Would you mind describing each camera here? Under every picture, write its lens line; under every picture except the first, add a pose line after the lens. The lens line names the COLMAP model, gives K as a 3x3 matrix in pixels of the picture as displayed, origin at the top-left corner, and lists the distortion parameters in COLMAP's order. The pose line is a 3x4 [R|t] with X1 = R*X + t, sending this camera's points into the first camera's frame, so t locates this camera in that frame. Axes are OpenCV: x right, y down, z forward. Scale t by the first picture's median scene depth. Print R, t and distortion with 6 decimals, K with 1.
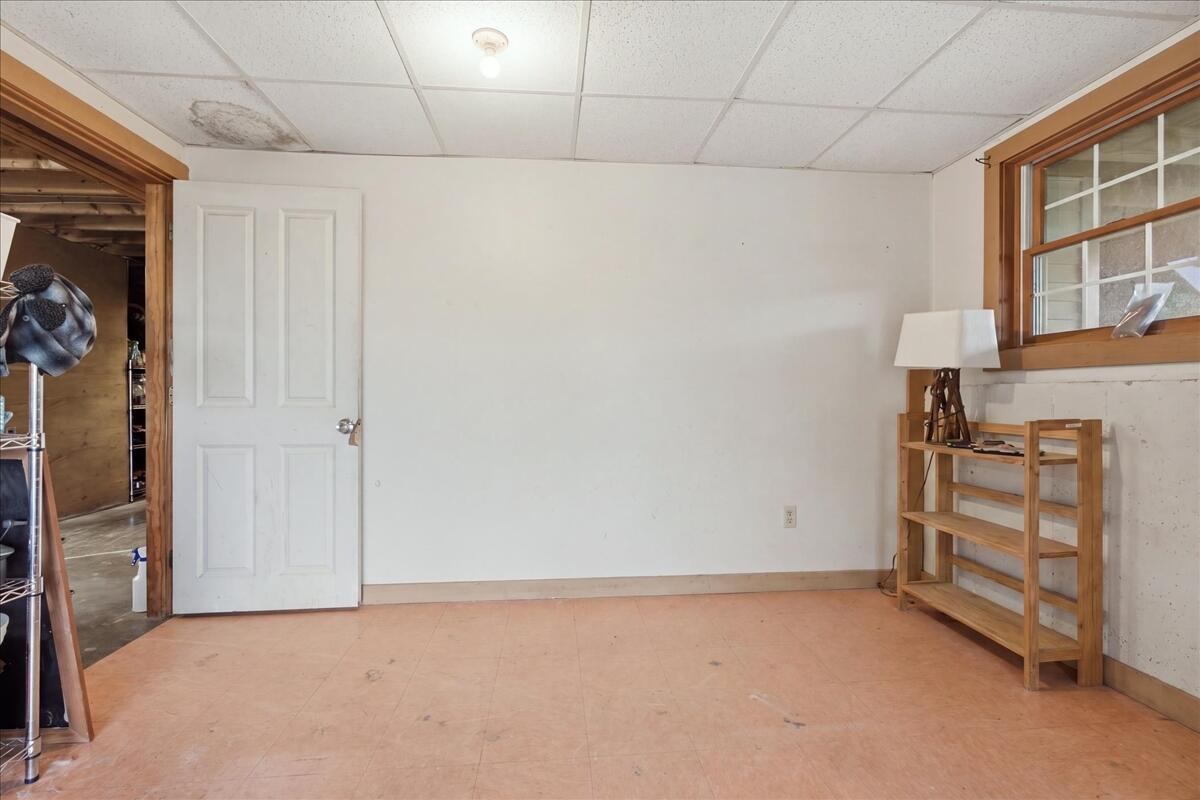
lens RADIAL K [[565.1, 0, 600.0], [0, 565.1, 400.0], [0, 0, 1]] dist [0.000194, 0.000053]
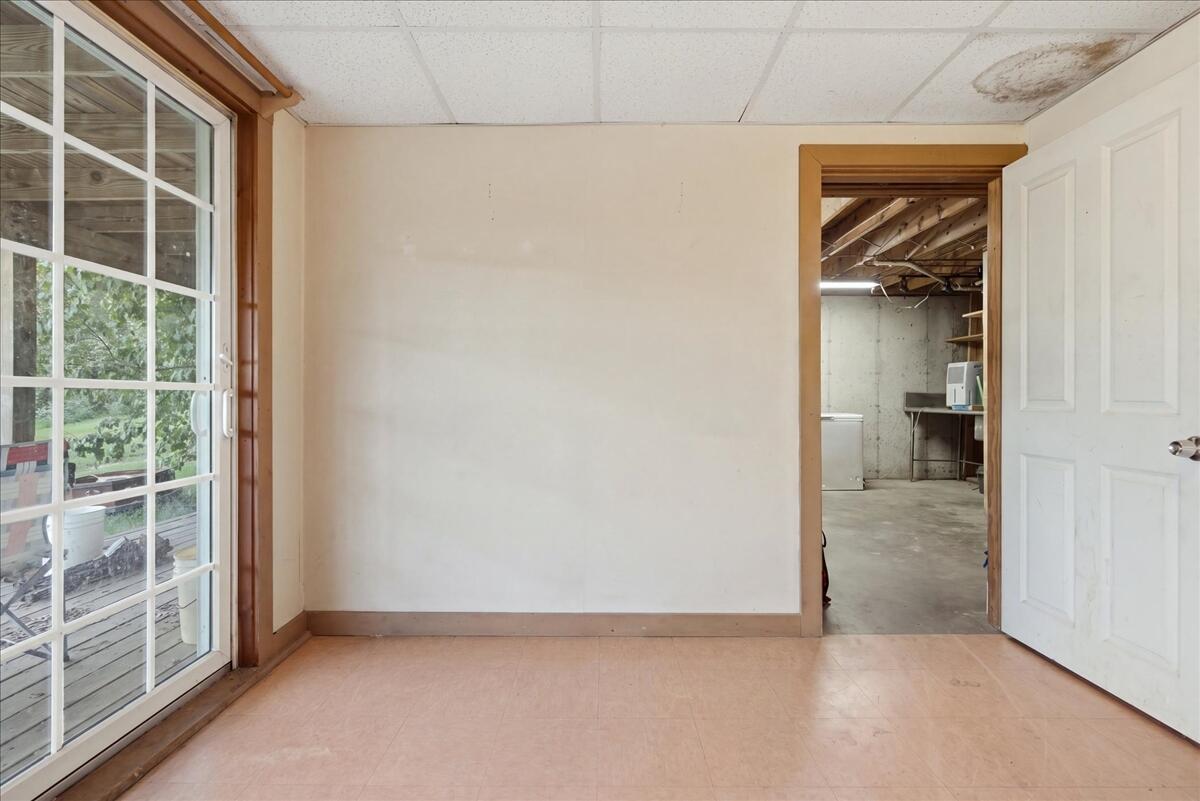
lens RADIAL K [[551.1, 0, 600.0], [0, 551.1, 400.5], [0, 0, 1]] dist [-0.000615, -0.000140]
pose [[-0.096633, 0.005690, -0.995304, 0.221443], [-0.009528, 0.999933, 0.006642, -0.003636], [0.995274, 0.010125, -0.096572, 0.422556]]
